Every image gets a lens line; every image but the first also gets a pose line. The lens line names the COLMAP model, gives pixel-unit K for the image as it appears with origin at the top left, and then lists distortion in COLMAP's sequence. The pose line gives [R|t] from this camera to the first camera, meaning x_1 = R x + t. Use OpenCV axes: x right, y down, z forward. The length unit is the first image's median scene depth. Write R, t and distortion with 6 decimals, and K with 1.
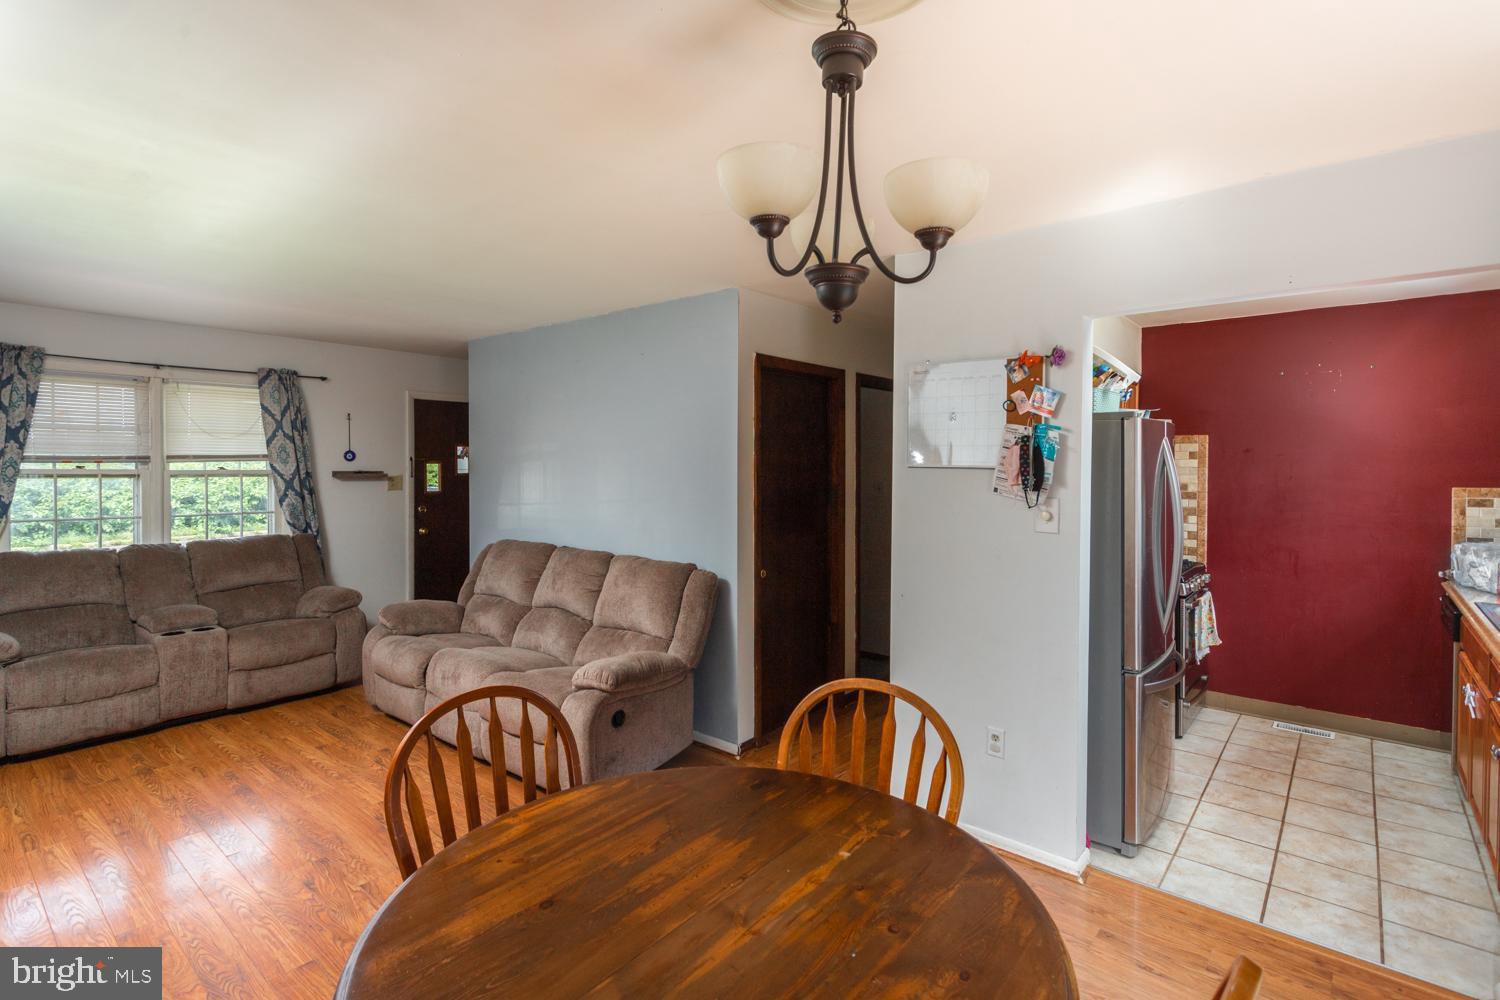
lens RADIAL K [[716.9, 0, 740.2], [0, 716.9, 468.6], [0, 0, 1]] dist [0.001837, 0.000151]
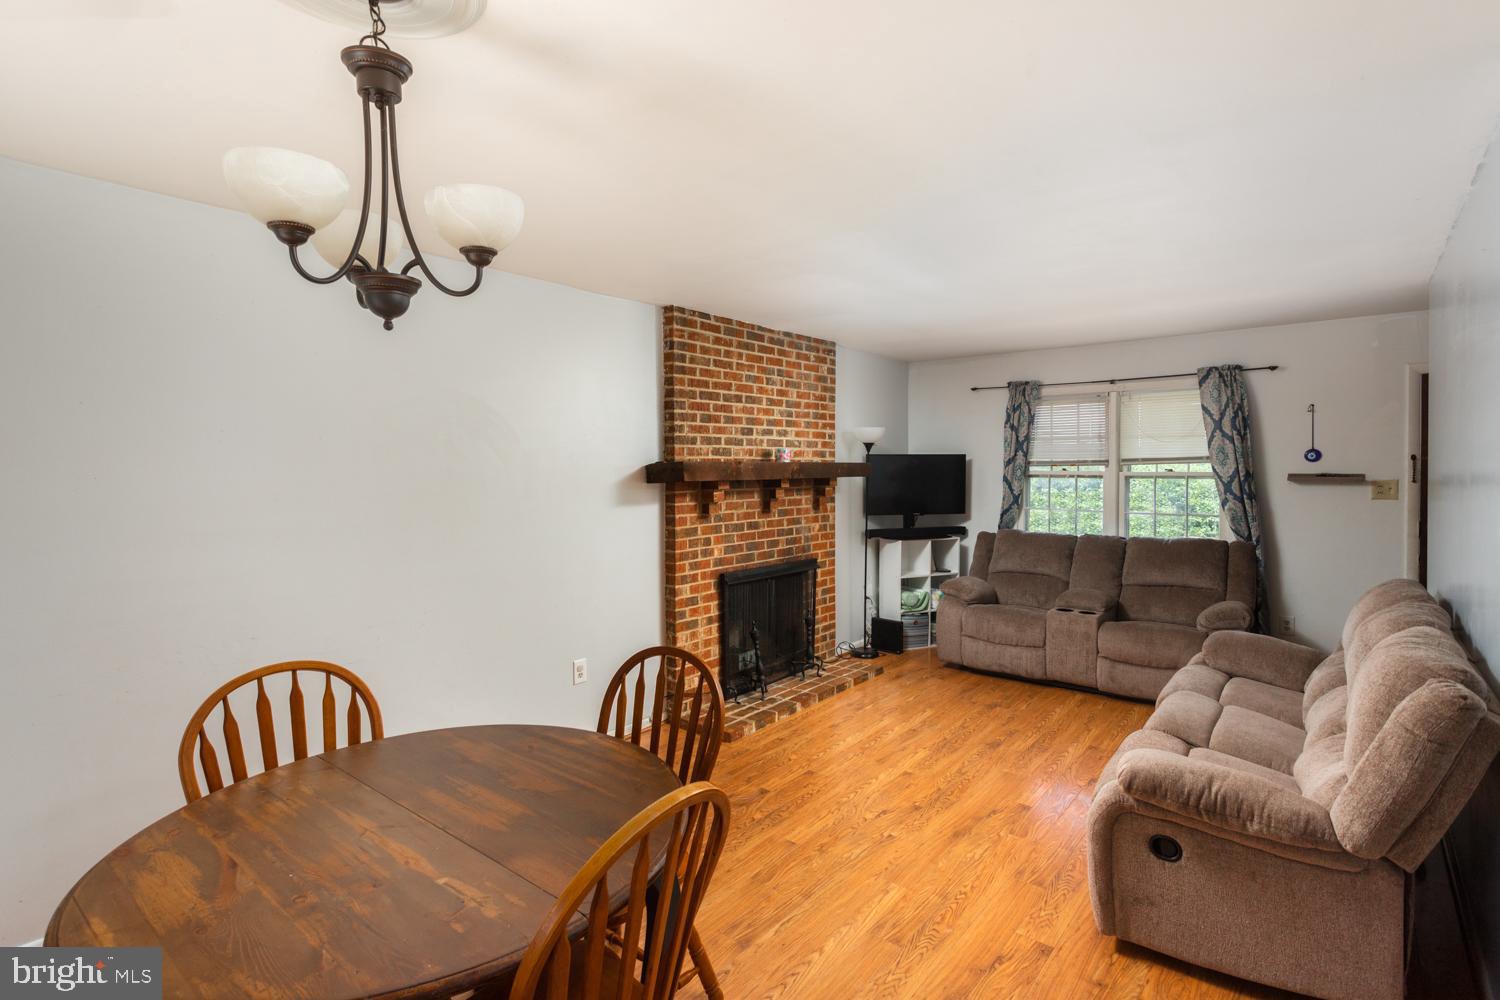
lens RADIAL K [[716.0, 0, 766.7], [0, 716.0, 484.0], [0, 0, 1]] dist [0.002721, 0.000589]
pose [[0.031794, 0.019959, -0.999295, 0.321338], [-0.000556, 0.999801, 0.019951, -0.001120], [0.999494, -0.000078, 0.031799, 0.410310]]
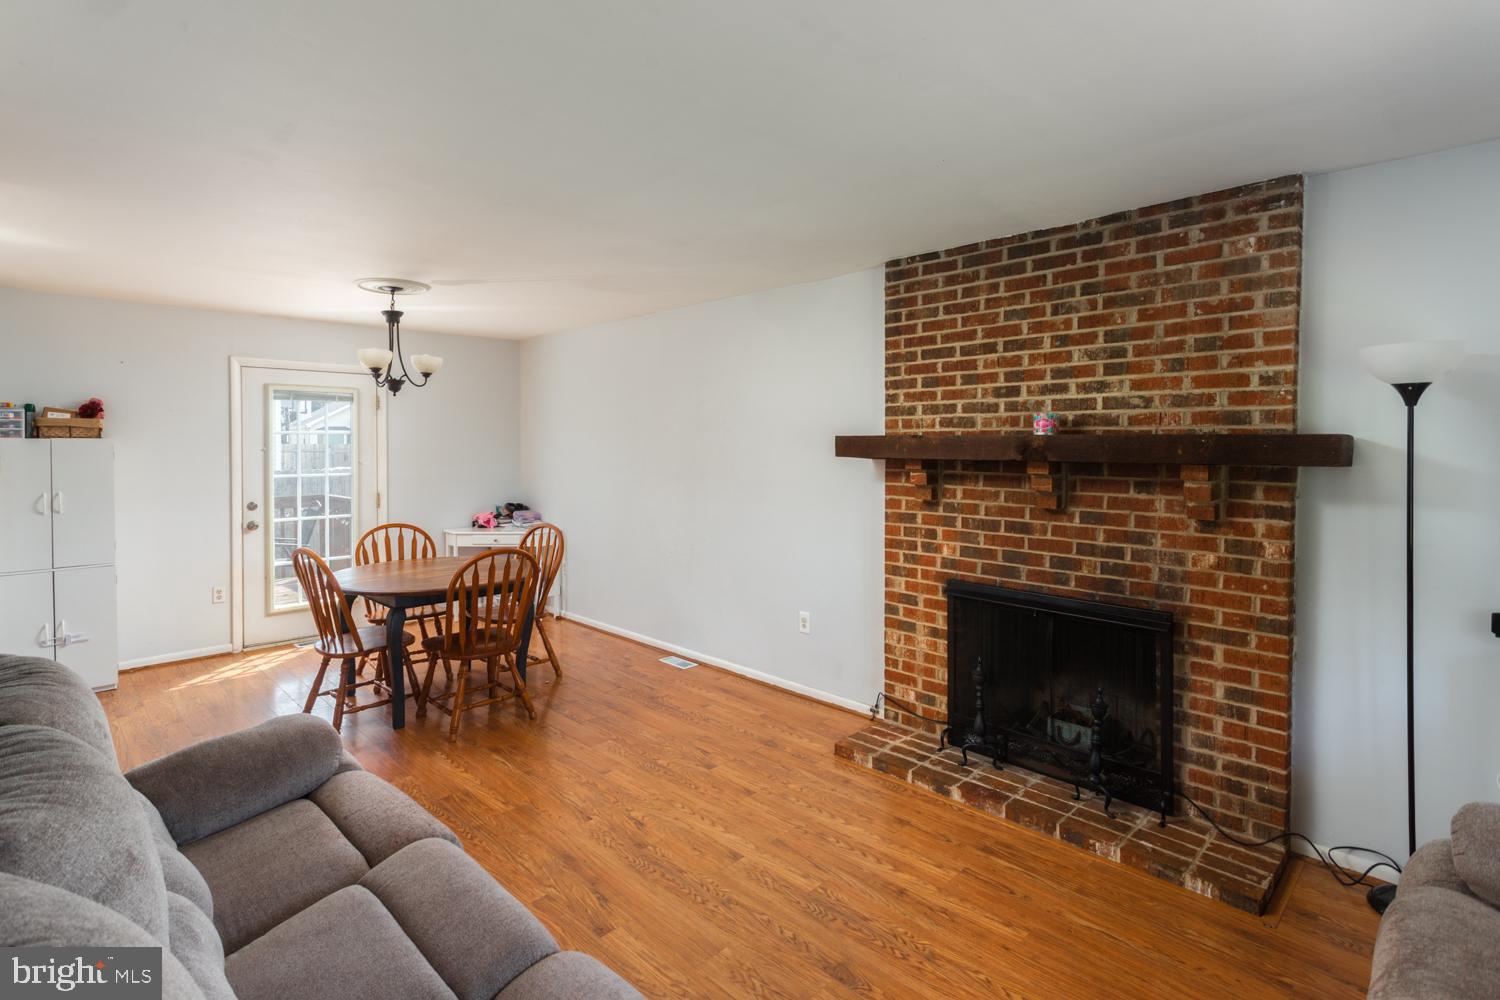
lens RADIAL K [[735.5, 0, 748.2], [0, 735.5, 456.3], [0, 0, 1]] dist [0.002280, 0.000380]
pose [[-0.997185, -0.005518, 0.074783, -0.457242], [-0.003546, 0.999643, 0.026477, -0.009122], [-0.074903, 0.026138, -0.996848, 1.132252]]
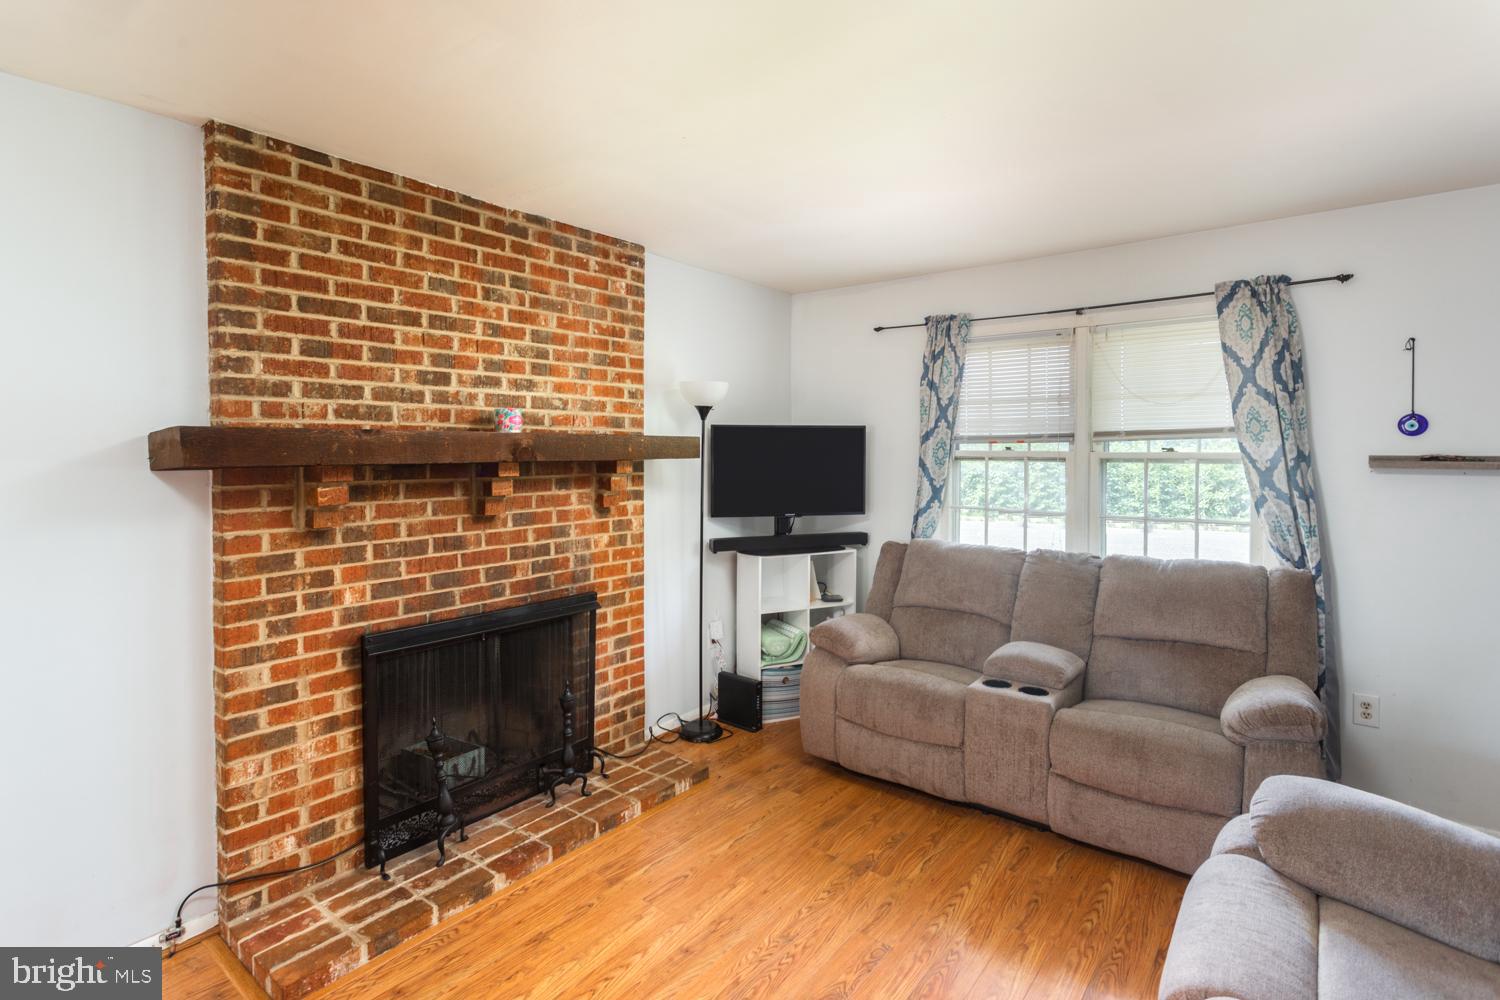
lens RADIAL K [[726.1, 0, 758.2], [0, 726.1, 462.4], [0, 0, 1]] dist [0.004579, 0.000122]
pose [[0.046851, 0.015076, -0.998788, -0.080622], [-0.003445, 0.999883, 0.014931, 0.002501], [0.998896, 0.002741, 0.046897, 0.637060]]
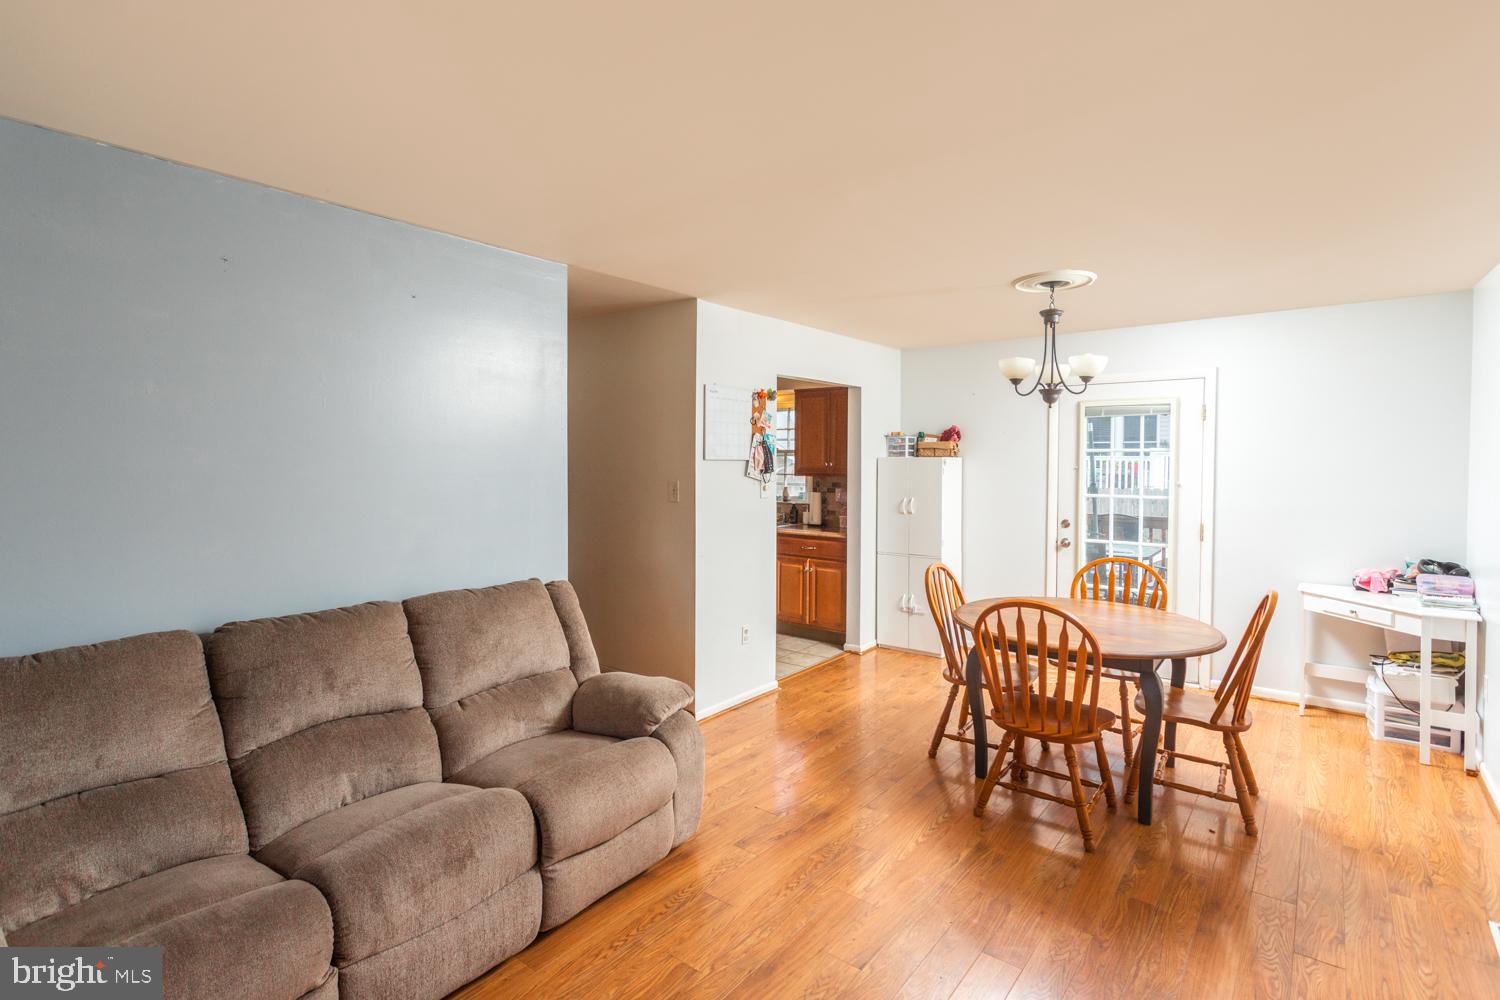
lens RADIAL K [[716.9, 0, 740.2], [0, 716.9, 468.6], [0, 0, 1]] dist [0.001837, 0.000151]
pose [[-0.034059, -0.013345, 0.999331, -0.708999], [0.000937, 0.999910, 0.013384, -0.001536], [-0.999419, 0.001392, -0.034044, 0.624167]]
